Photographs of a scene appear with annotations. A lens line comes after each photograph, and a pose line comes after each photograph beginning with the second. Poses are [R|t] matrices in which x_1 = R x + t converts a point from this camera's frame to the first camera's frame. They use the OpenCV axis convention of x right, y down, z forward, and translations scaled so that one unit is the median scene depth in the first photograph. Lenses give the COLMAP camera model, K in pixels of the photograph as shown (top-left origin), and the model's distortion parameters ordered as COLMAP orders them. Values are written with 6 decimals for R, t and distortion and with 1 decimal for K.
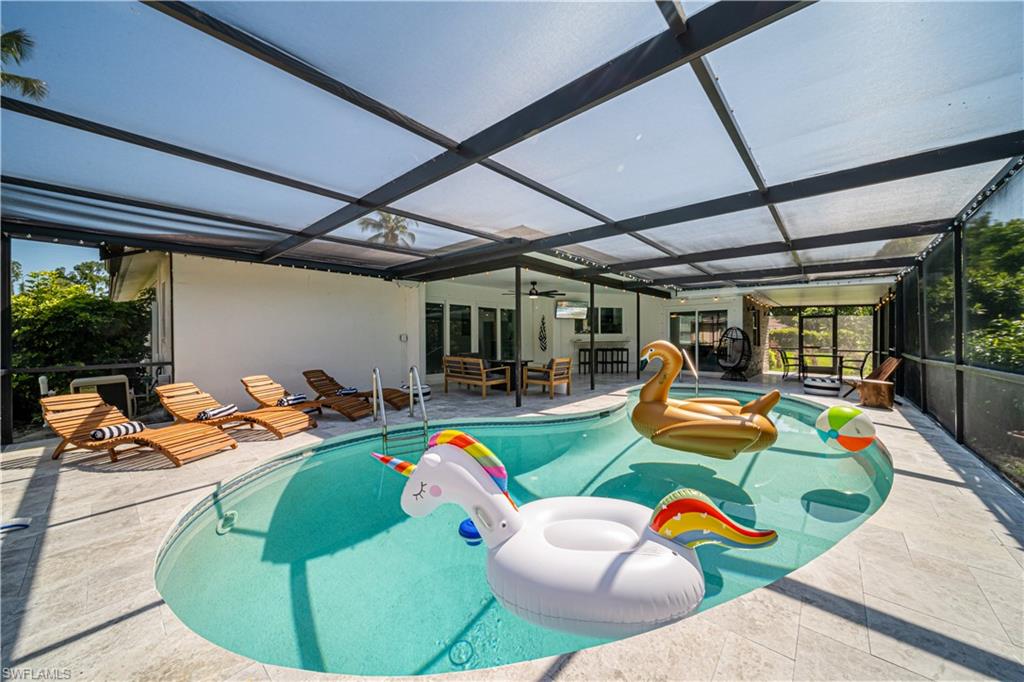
lens RADIAL K [[350.1, 0, 517.9], [0, 350.1, 334.5], [0, 0, 1]] dist [-0.000428, -0.000049]
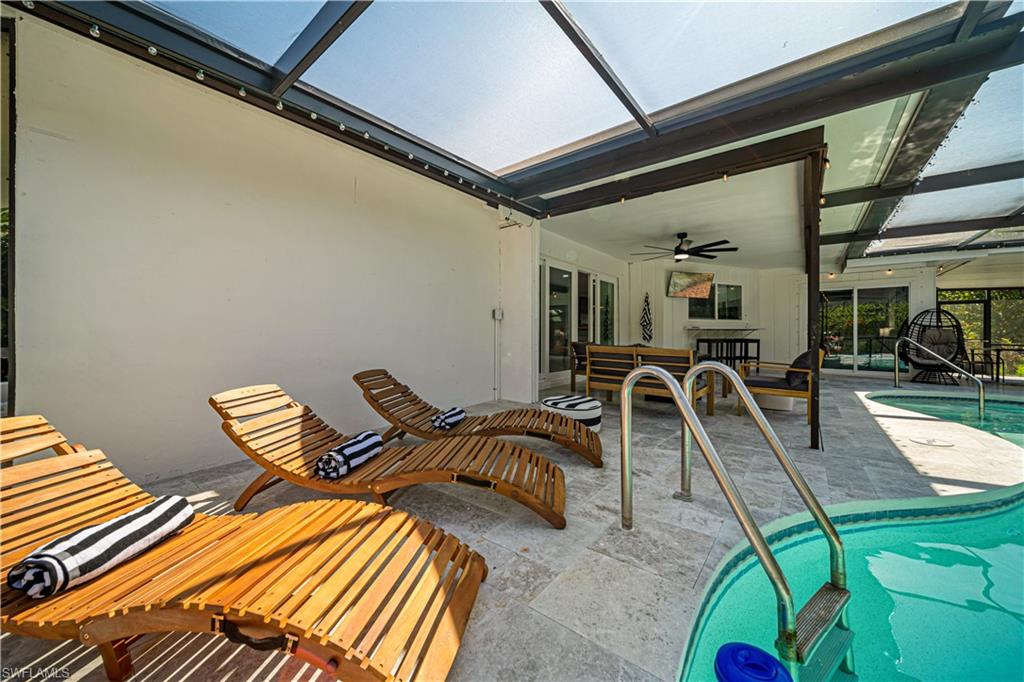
lens RADIAL K [[358.0, 0, 525.3], [0, 358.0, 326.8], [0, 0, 1]] dist [0.000083, 0.000065]
pose [[0.998462, 0.008635, 0.054763, -0.280688], [-0.008159, 0.999927, -0.008911, 0.031910], [-0.054835, 0.008451, 0.998460, 0.353195]]
